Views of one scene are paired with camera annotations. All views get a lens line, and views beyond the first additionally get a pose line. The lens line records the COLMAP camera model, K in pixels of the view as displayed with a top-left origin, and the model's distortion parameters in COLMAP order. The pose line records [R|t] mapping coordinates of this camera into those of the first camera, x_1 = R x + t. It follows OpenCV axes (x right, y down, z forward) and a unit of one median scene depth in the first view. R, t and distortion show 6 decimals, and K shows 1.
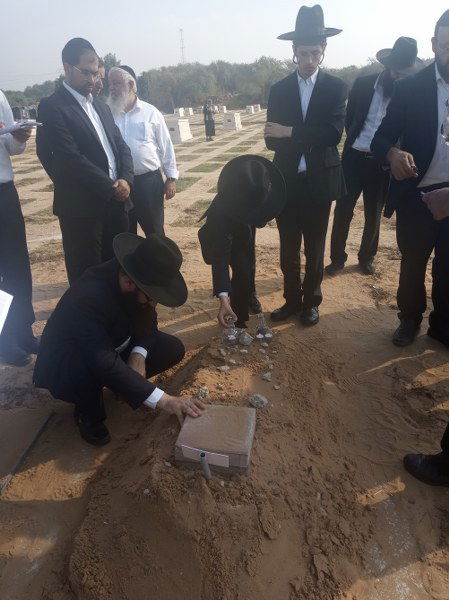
lens RADIAL K [[463.8, 0, 224.6], [0, 463.8, 299.3], [0, 0, 1]] dist [0.050232, -0.008343]
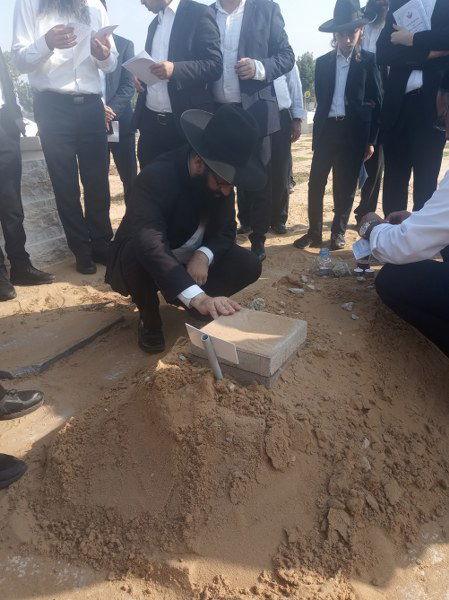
lens RADIAL K [[463.8, 0, 223.9], [0, 463.8, 300.5], [0, 0, 1]] dist [0.050232, -0.008343]
pose [[0.931541, 0.160132, -0.326481, 0.209247], [-0.162788, 0.986471, 0.019365, 0.243242], [0.325165, 0.035108, 0.945005, 0.273592]]
